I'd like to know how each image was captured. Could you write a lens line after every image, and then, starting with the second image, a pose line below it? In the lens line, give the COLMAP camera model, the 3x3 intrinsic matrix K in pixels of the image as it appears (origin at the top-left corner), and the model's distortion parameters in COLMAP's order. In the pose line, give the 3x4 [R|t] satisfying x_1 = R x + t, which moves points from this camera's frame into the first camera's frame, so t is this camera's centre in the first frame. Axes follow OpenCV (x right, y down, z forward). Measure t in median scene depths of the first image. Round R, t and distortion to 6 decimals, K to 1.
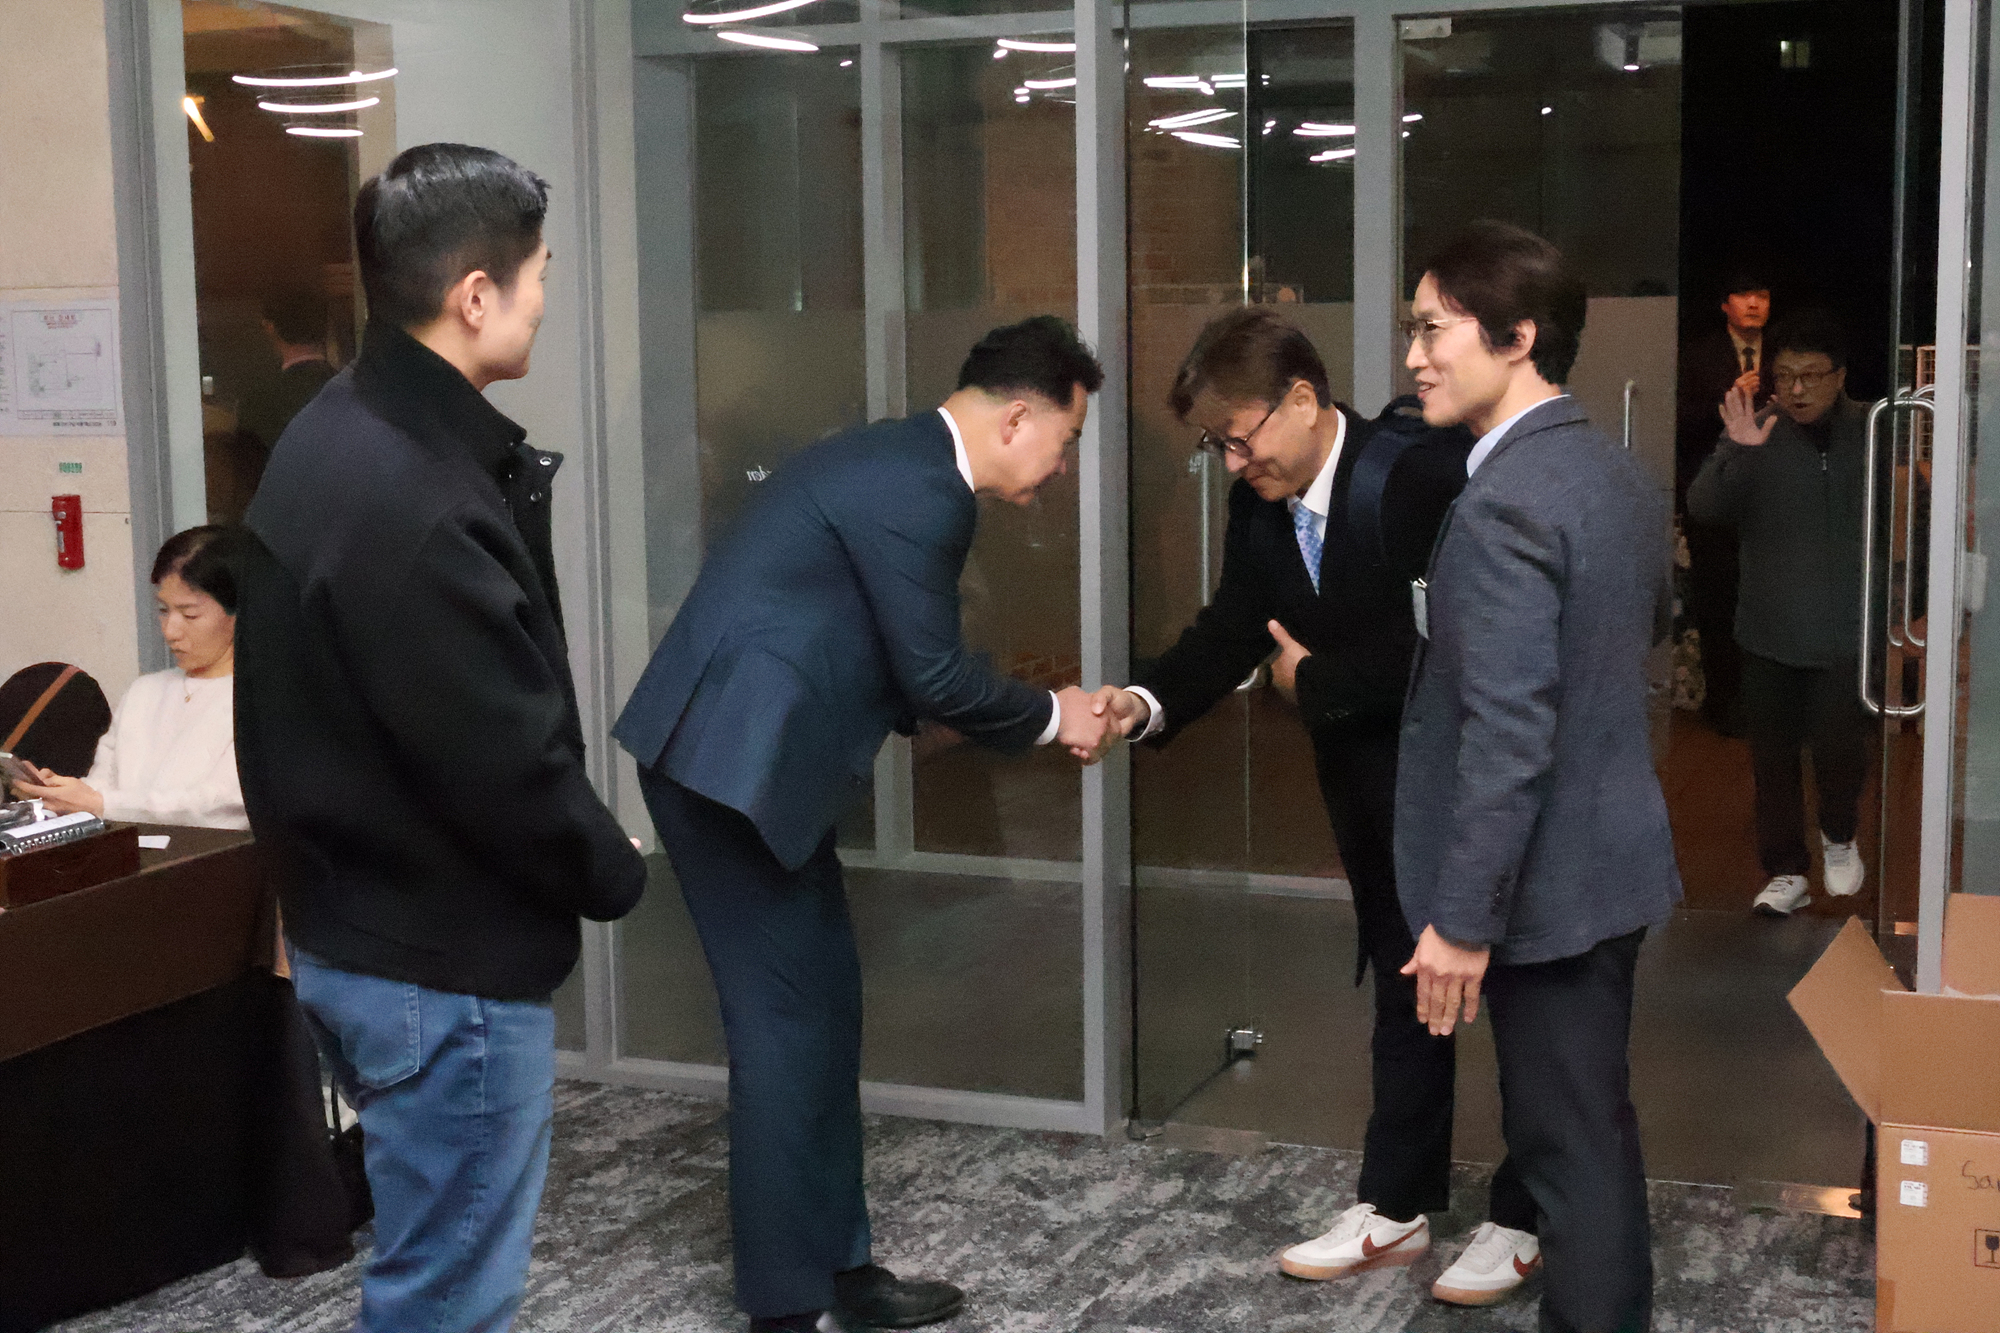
lens RADIAL K [[2849.1, 0, 998.9], [0, 2849.1, 670.9], [0, 0, 1]] dist [0.060151, 0.000000]
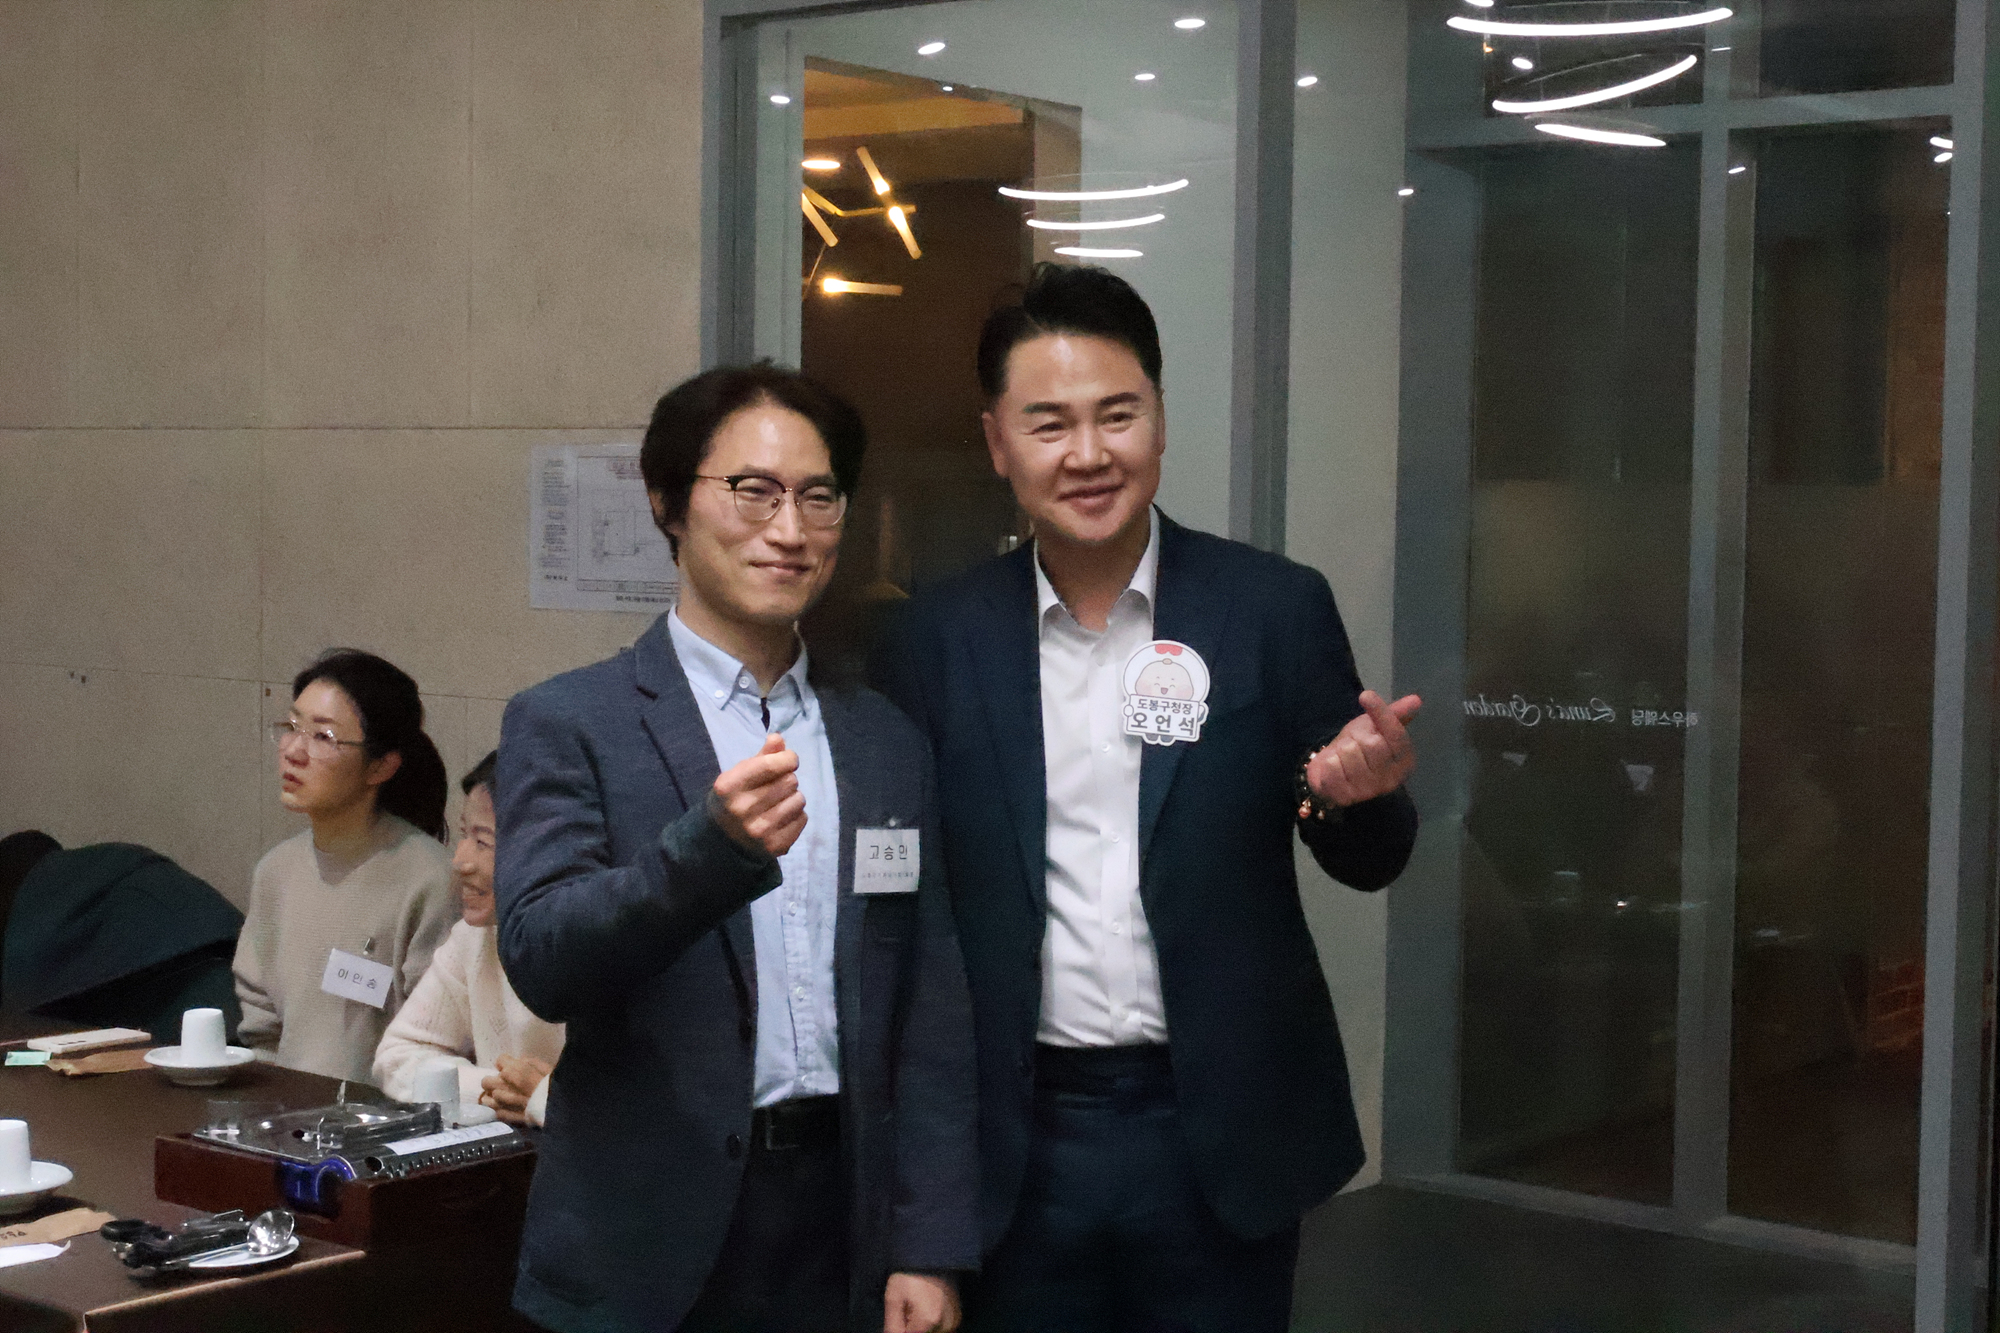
lens RADIAL K [[3302.2, 0, 998.9], [0, 3302.2, 657.8], [0, 0, 1]] dist [0.039376, 0.000000]
pose [[0.957056, 0.045983, -0.286233, 0.027806], [-0.065635, 0.996072, -0.059439, -0.017084], [0.282375, 0.075673, 0.956315, 0.119262]]
